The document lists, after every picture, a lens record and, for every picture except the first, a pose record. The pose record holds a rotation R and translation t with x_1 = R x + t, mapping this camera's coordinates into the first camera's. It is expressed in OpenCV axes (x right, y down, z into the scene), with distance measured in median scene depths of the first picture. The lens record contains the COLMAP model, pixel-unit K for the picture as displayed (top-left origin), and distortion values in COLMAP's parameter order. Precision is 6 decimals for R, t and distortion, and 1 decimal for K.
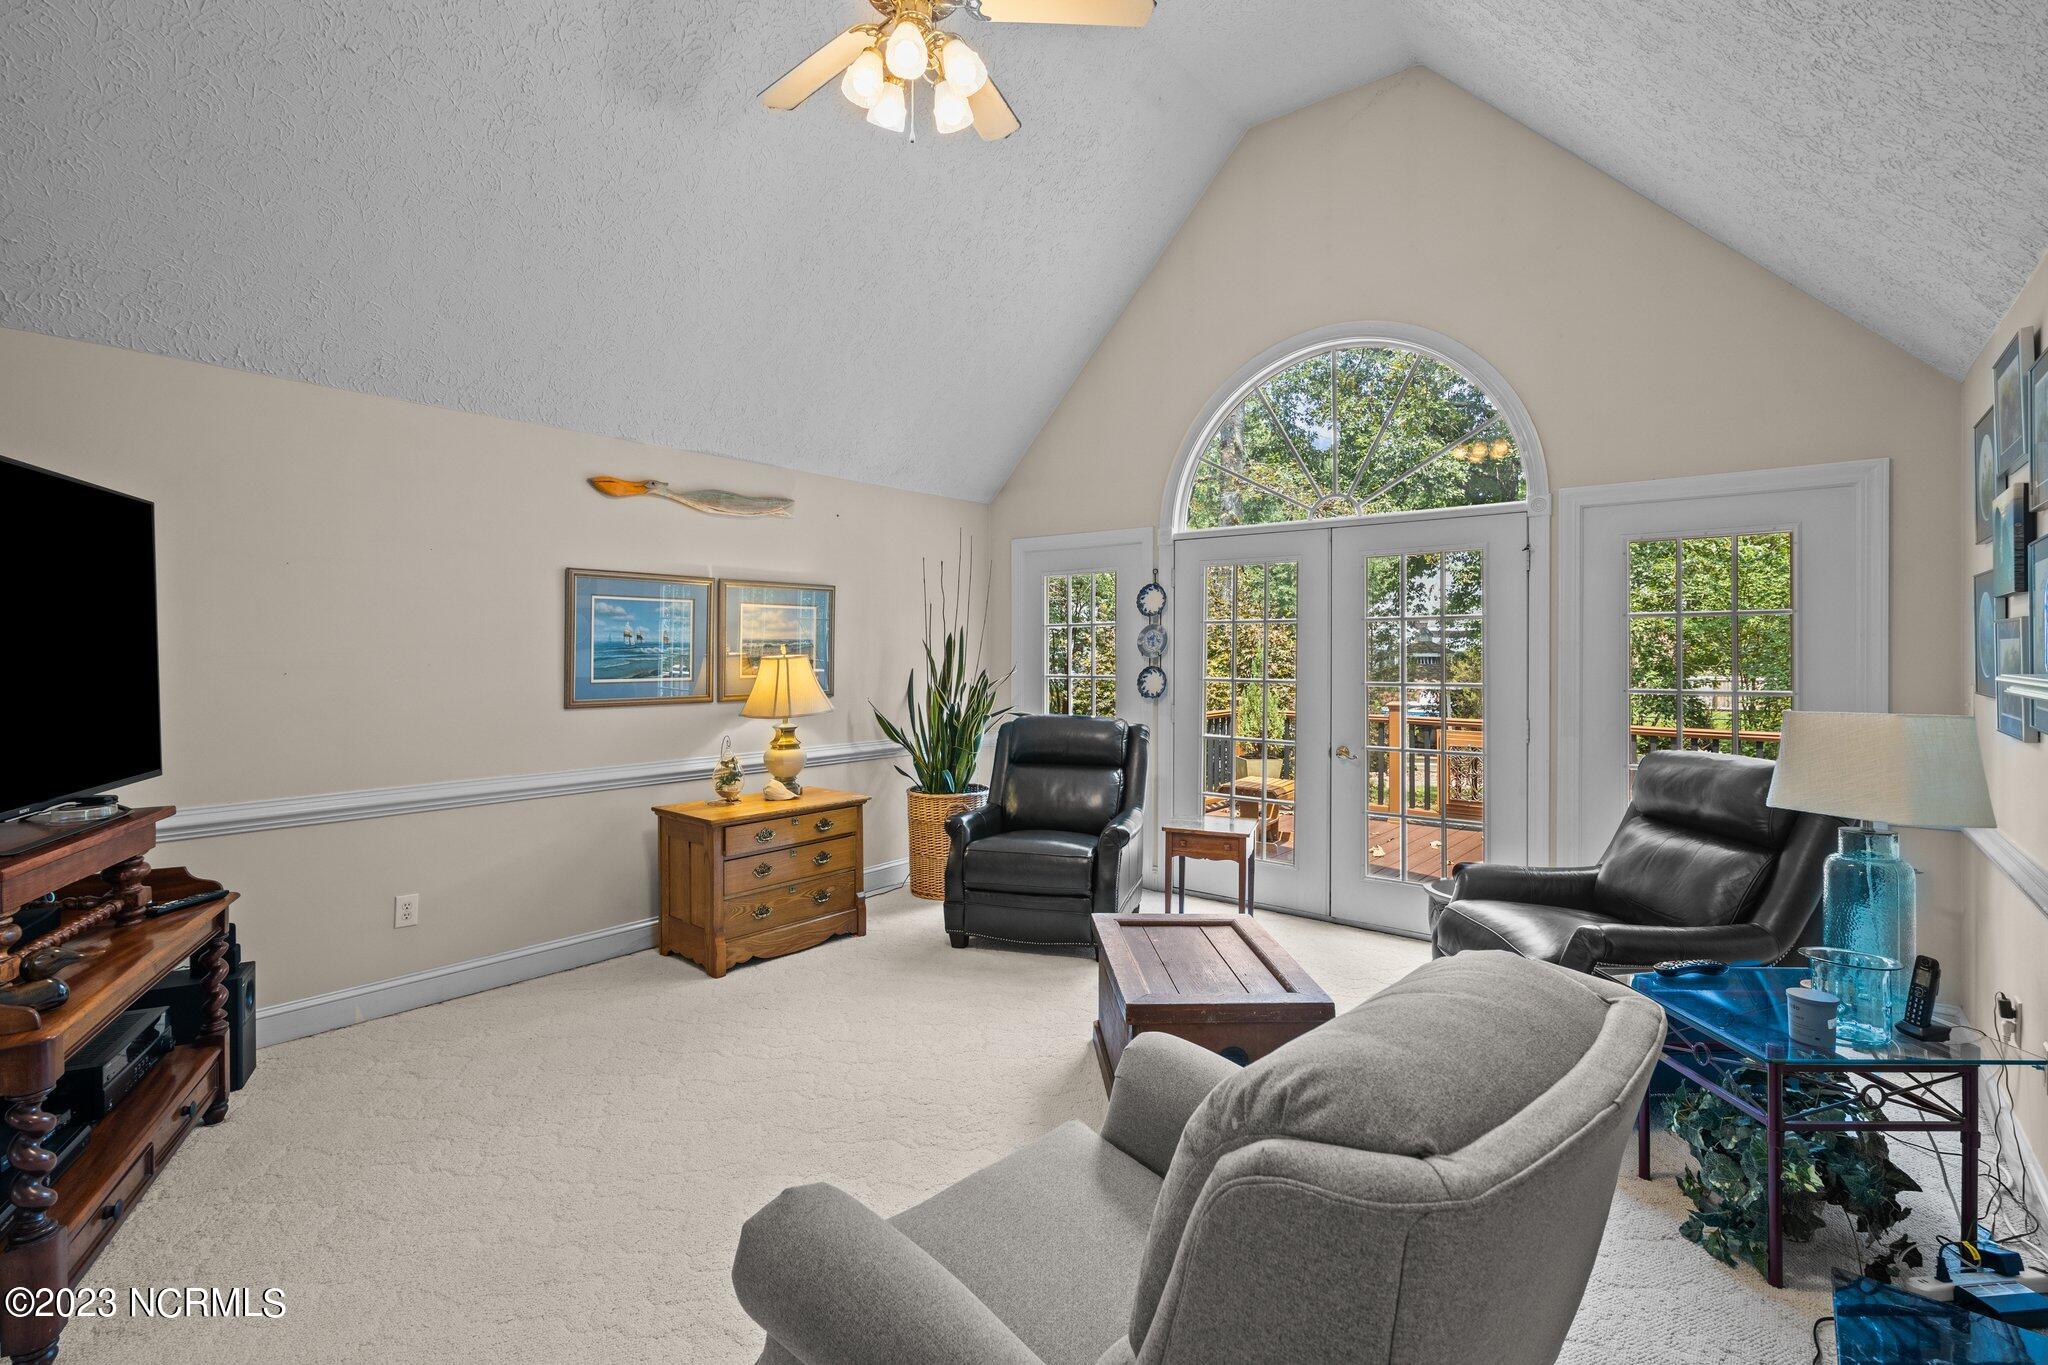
lens RADIAL K [[966.9, 0, 1025.2], [0, 966.9, 675.7], [0, 0, 1]] dist [0.006231, 0.000397]
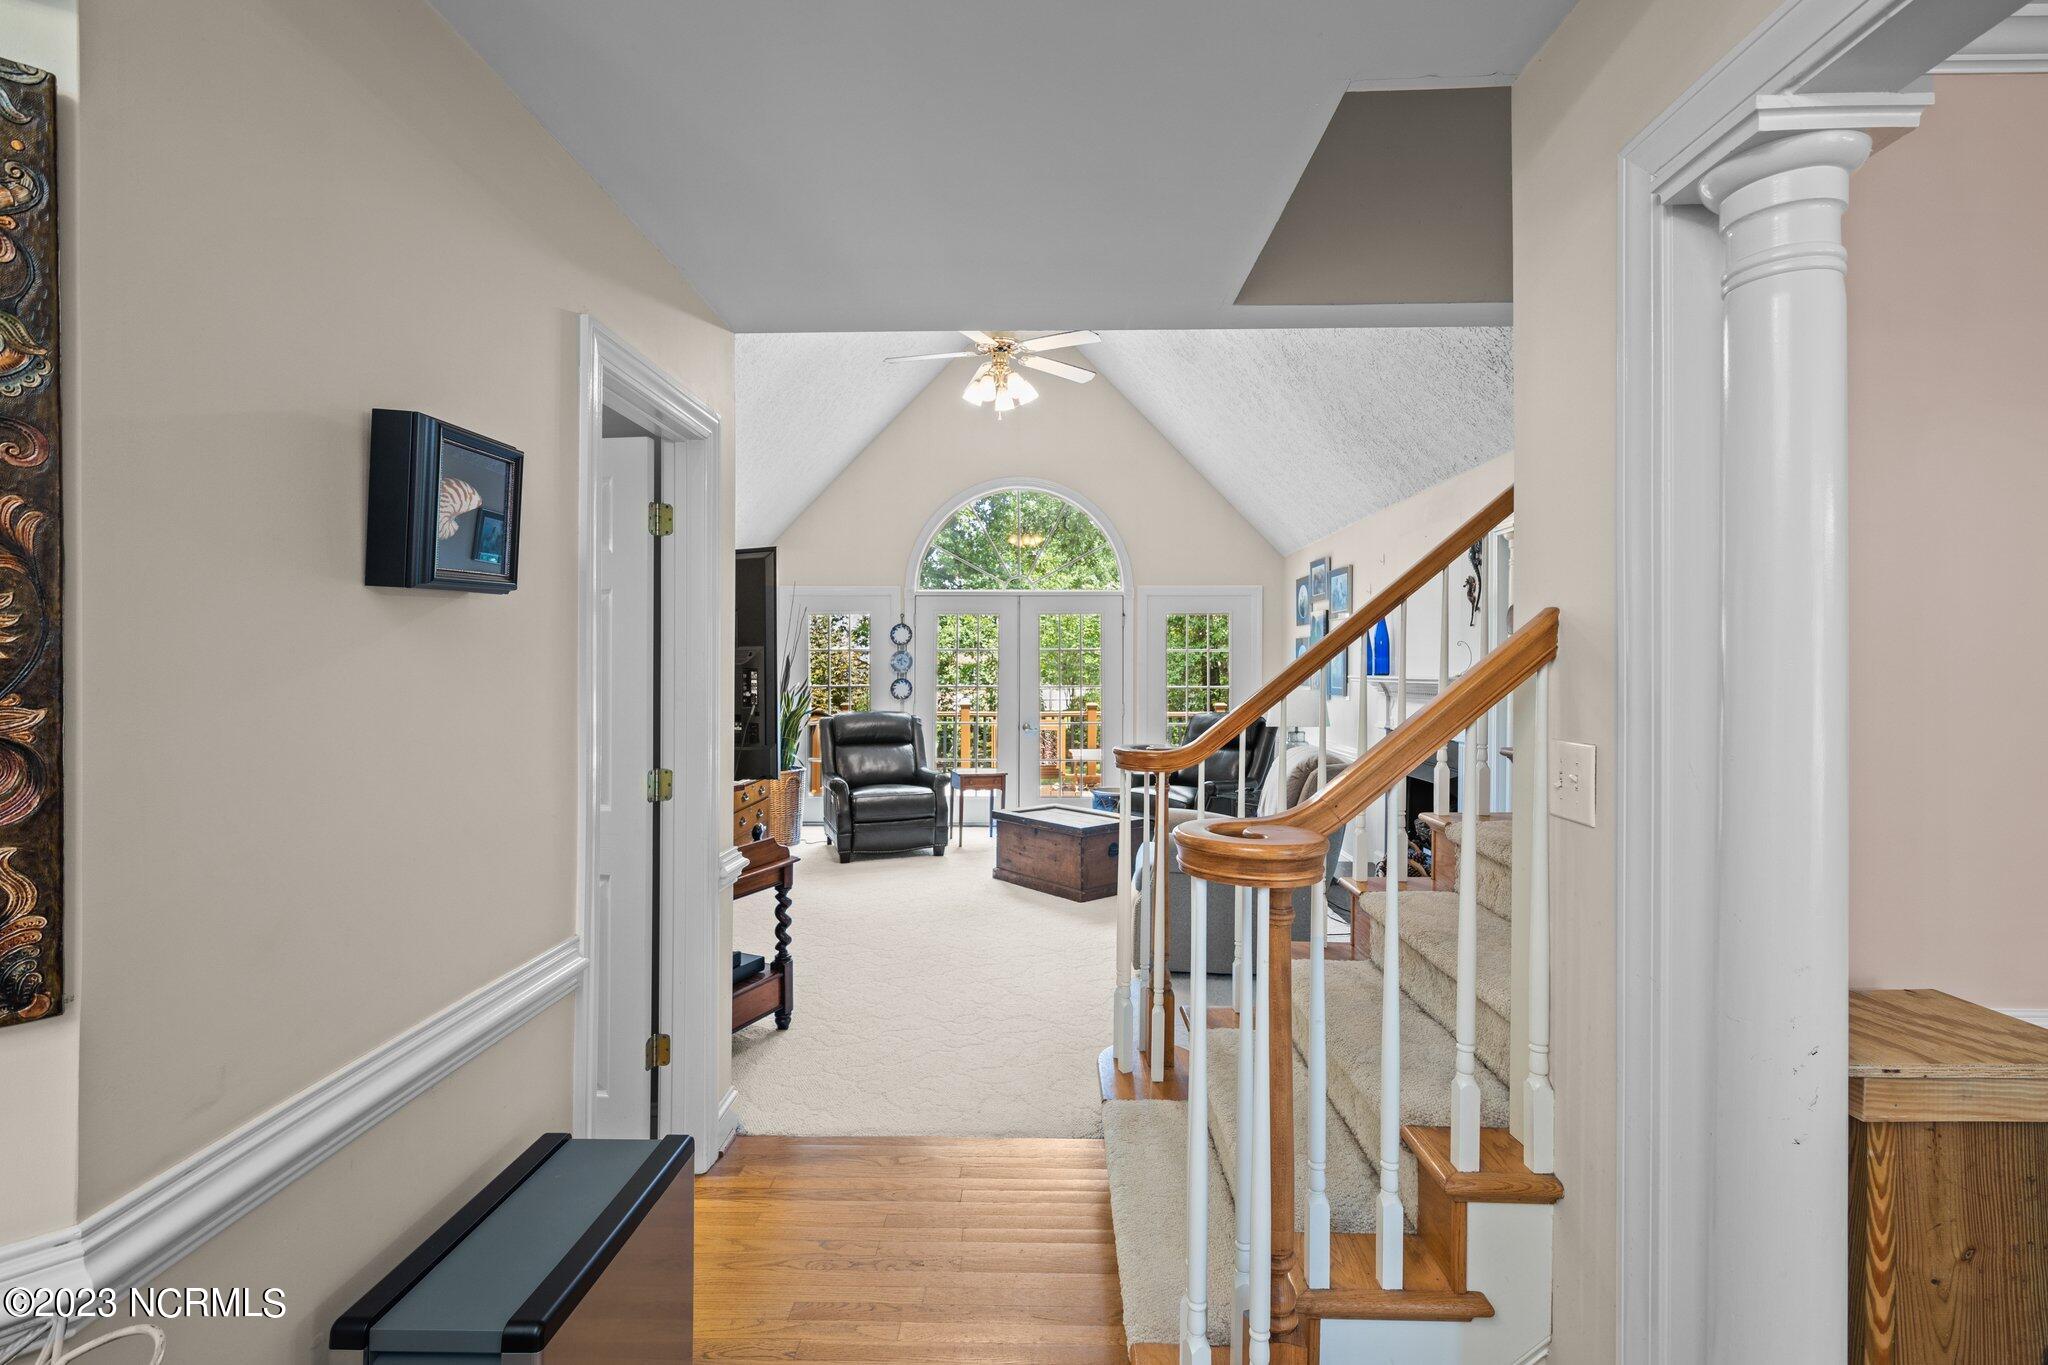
lens RADIAL K [[966.9, 0, 1024.3], [0, 966.9, 673.6], [0, 0, 1]] dist [0.006231, 0.000397]
pose [[0.805053, 0.001424, 0.593201, -0.612109], [0.007072, 0.999903, -0.011998, 0.002566], [-0.593160, 0.013855, 0.804965, -0.331767]]
